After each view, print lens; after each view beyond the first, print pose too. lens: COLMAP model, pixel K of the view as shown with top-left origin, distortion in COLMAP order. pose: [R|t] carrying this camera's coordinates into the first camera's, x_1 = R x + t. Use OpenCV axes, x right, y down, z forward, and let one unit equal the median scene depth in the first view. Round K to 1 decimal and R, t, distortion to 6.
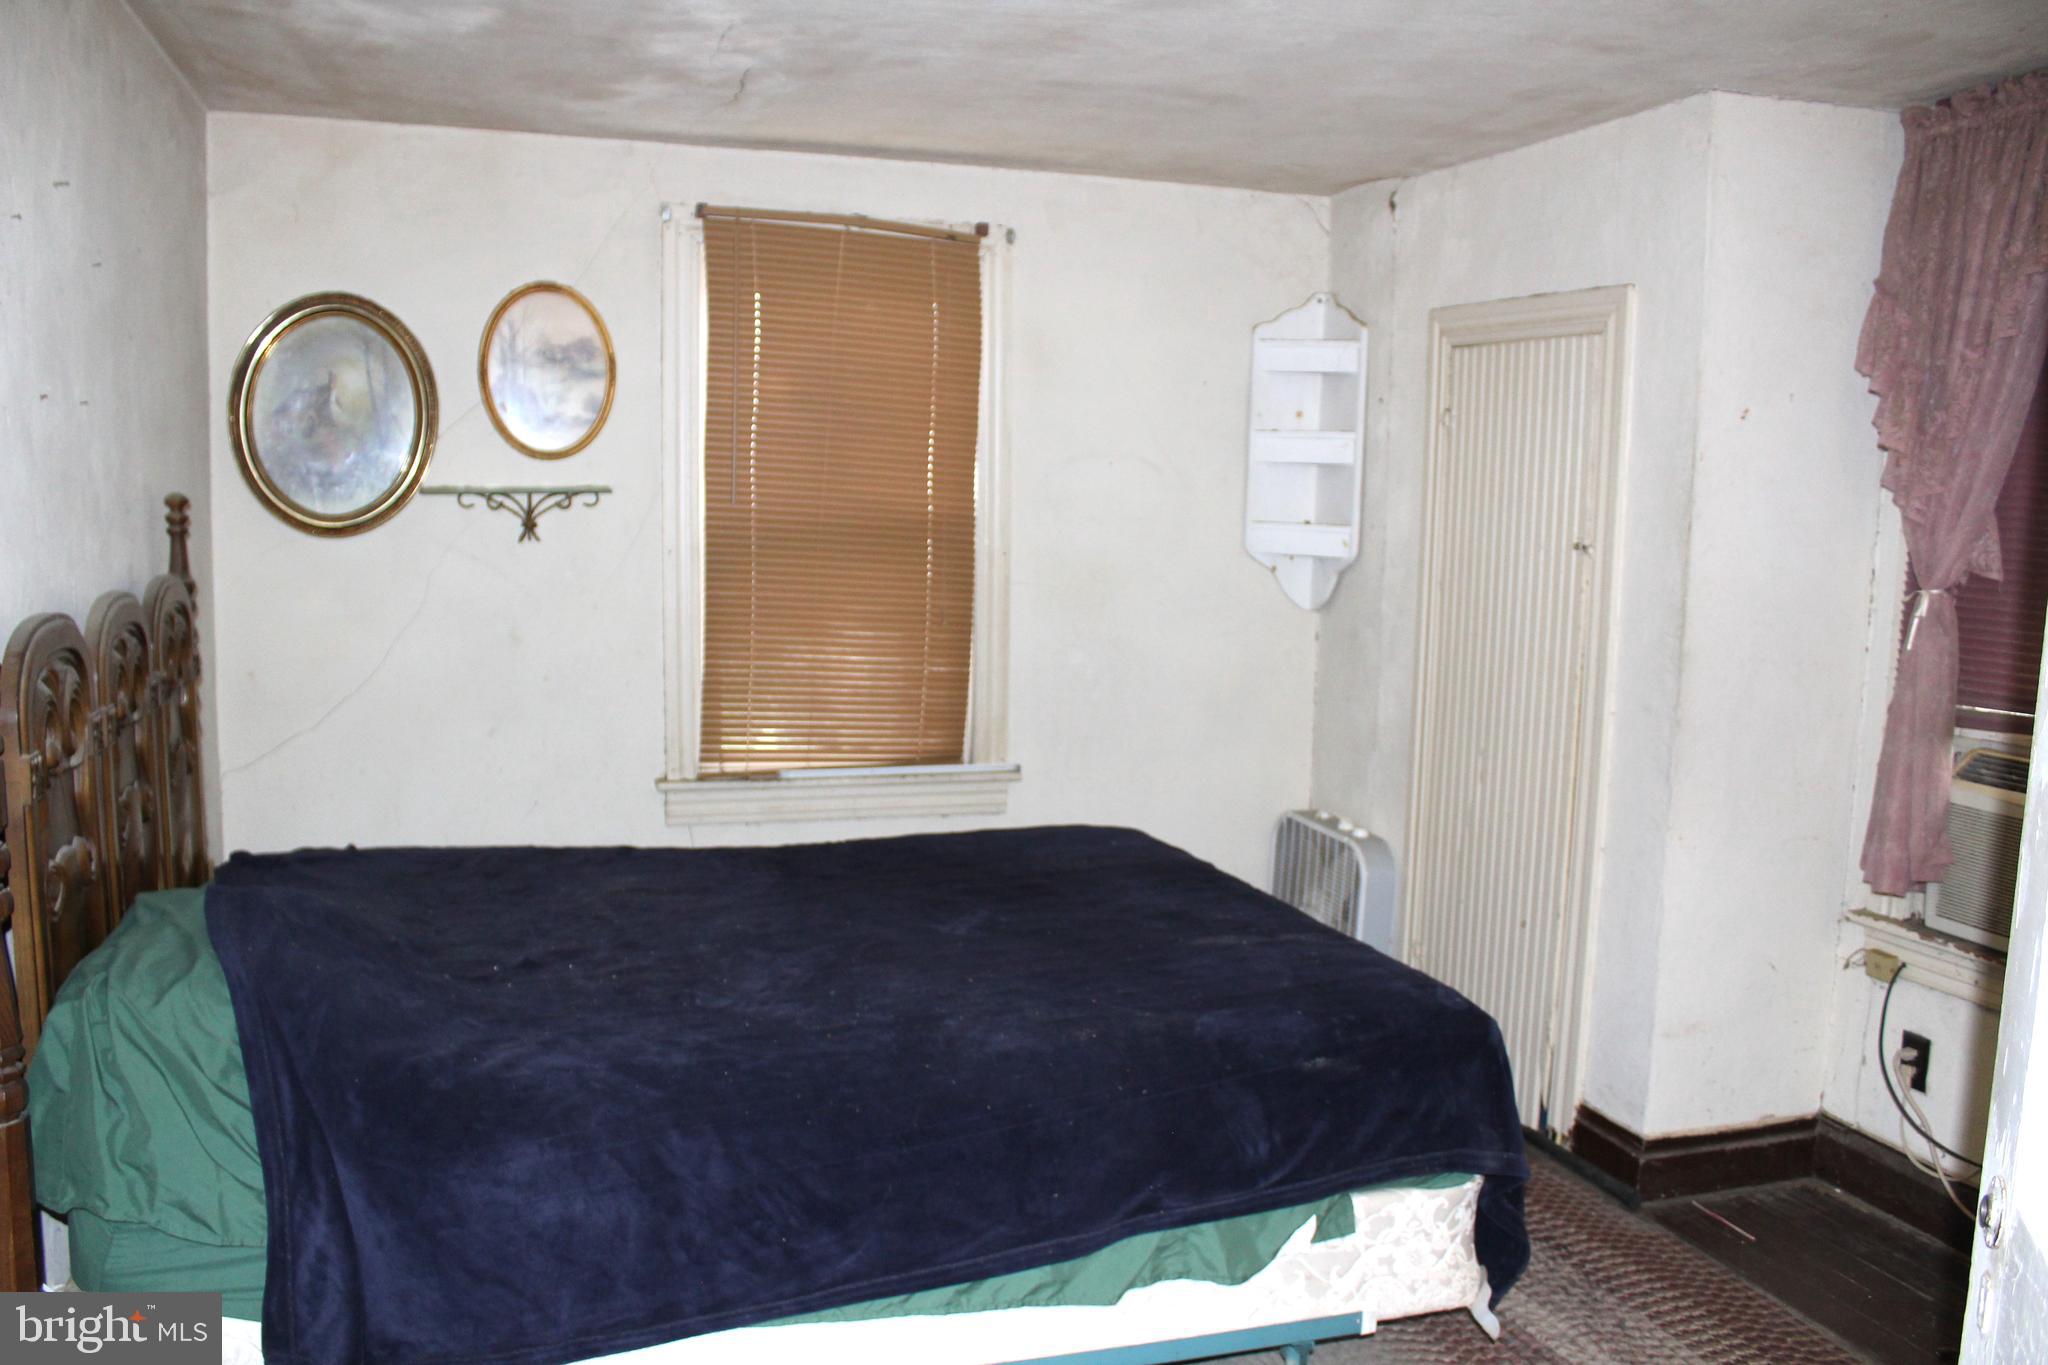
lens RADIAL K [[1694.0, 0, 1024.0], [0, 1694.0, 682.5], [0, 0, 1]] dist [-0.057664, 0.001850]
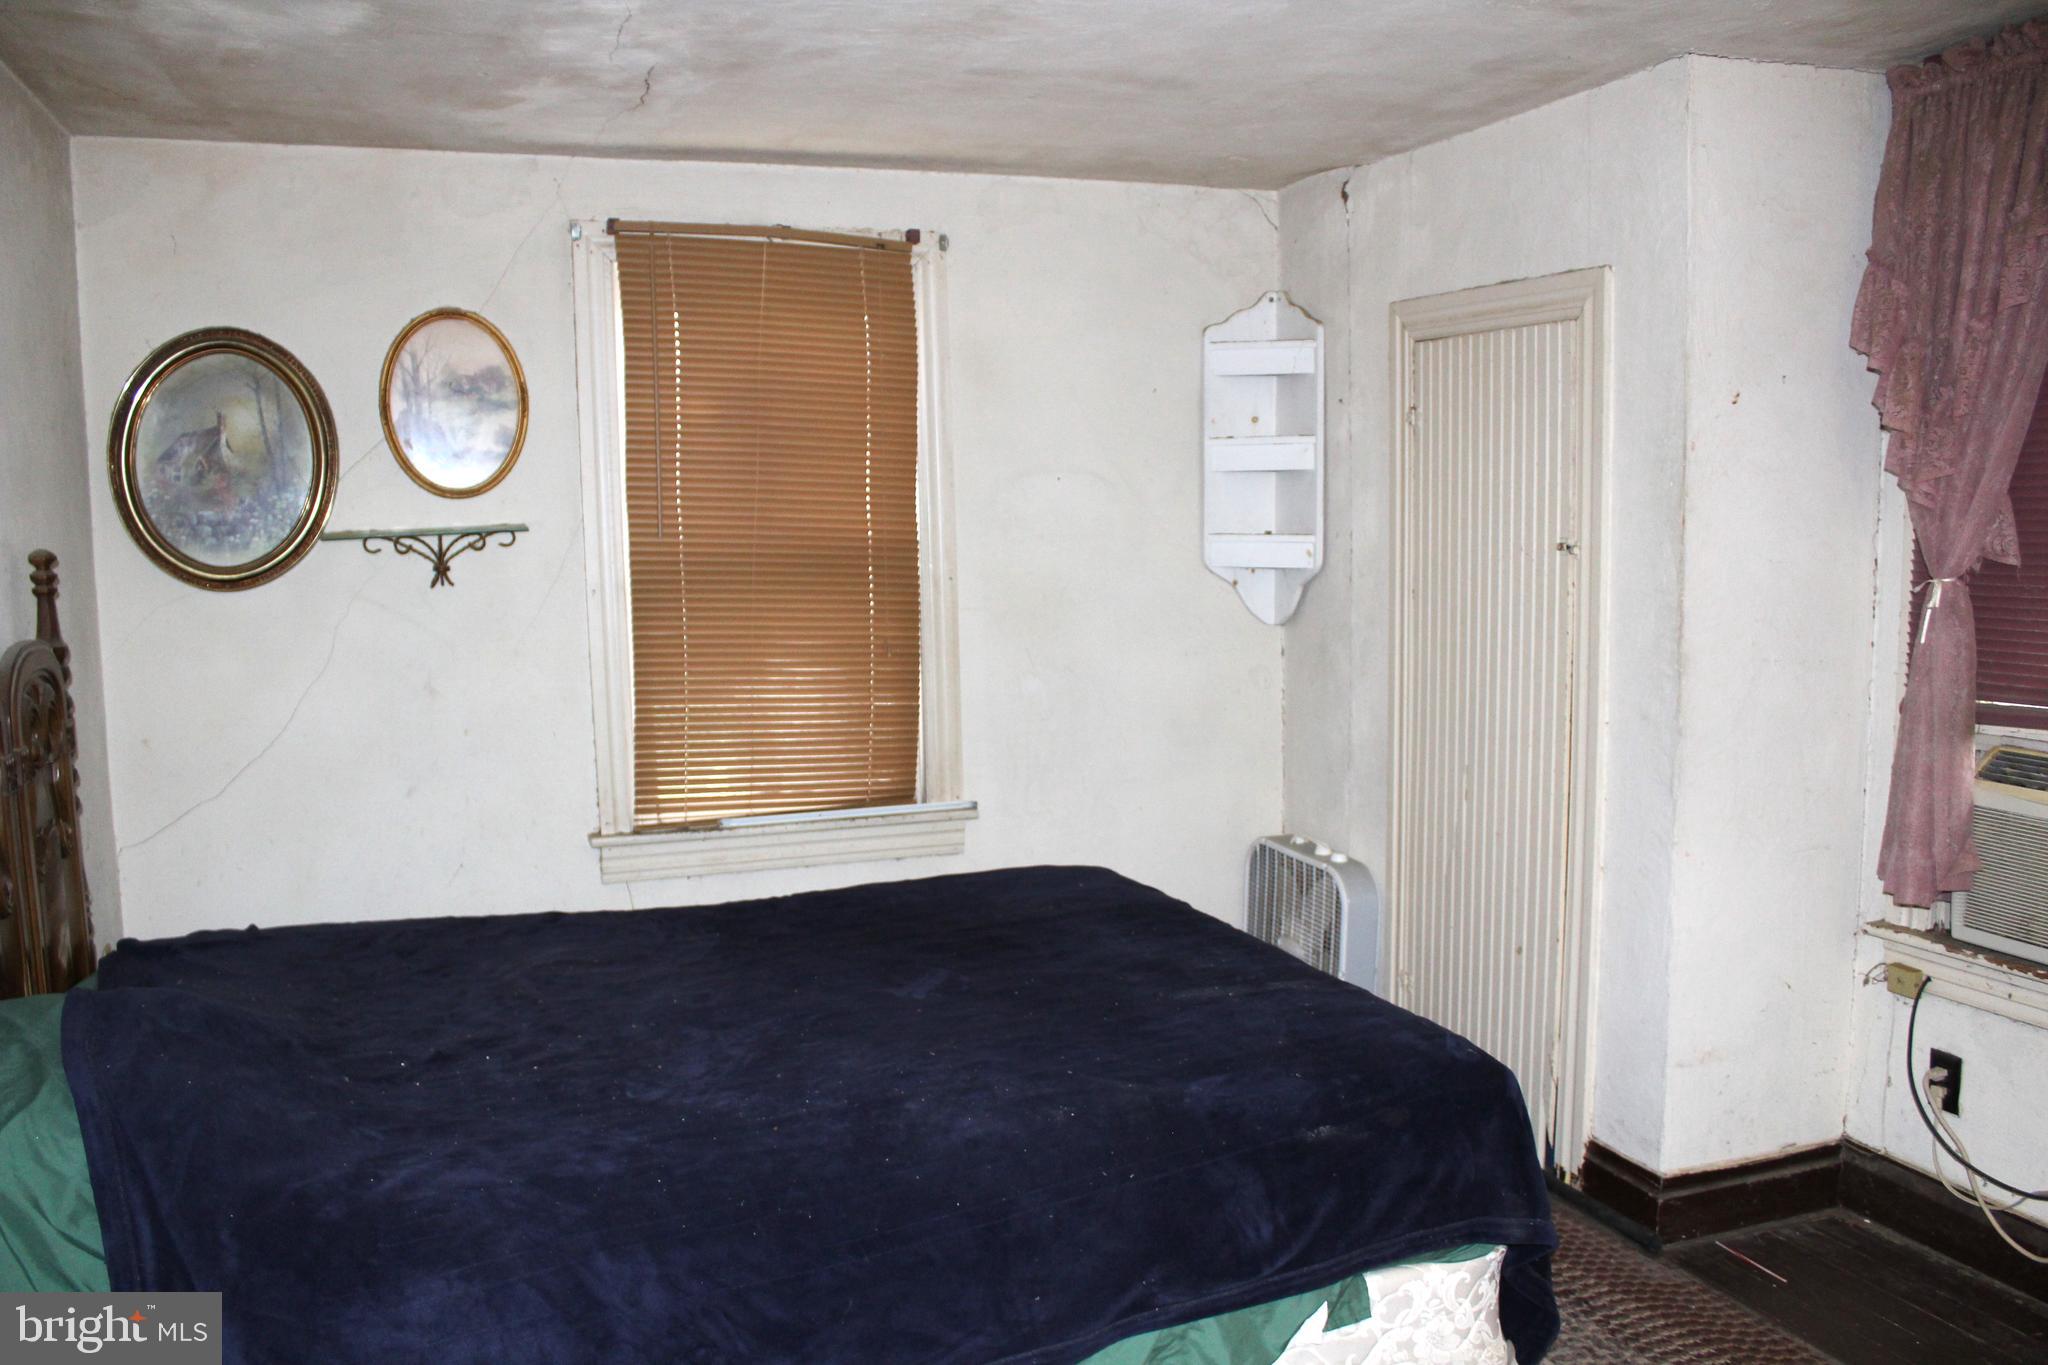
lens RADIAL K [[1600.0, 0, 1024.0], [0, 1600.0, 682.5], [0, 0, 1]] dist [-0.063796, 0.006505]
pose [[0.998678, -0.041922, 0.029742, 0.000320], [0.042157, 0.999084, -0.007321, -0.011924], [-0.029408, 0.008566, 0.999531, 0.129225]]
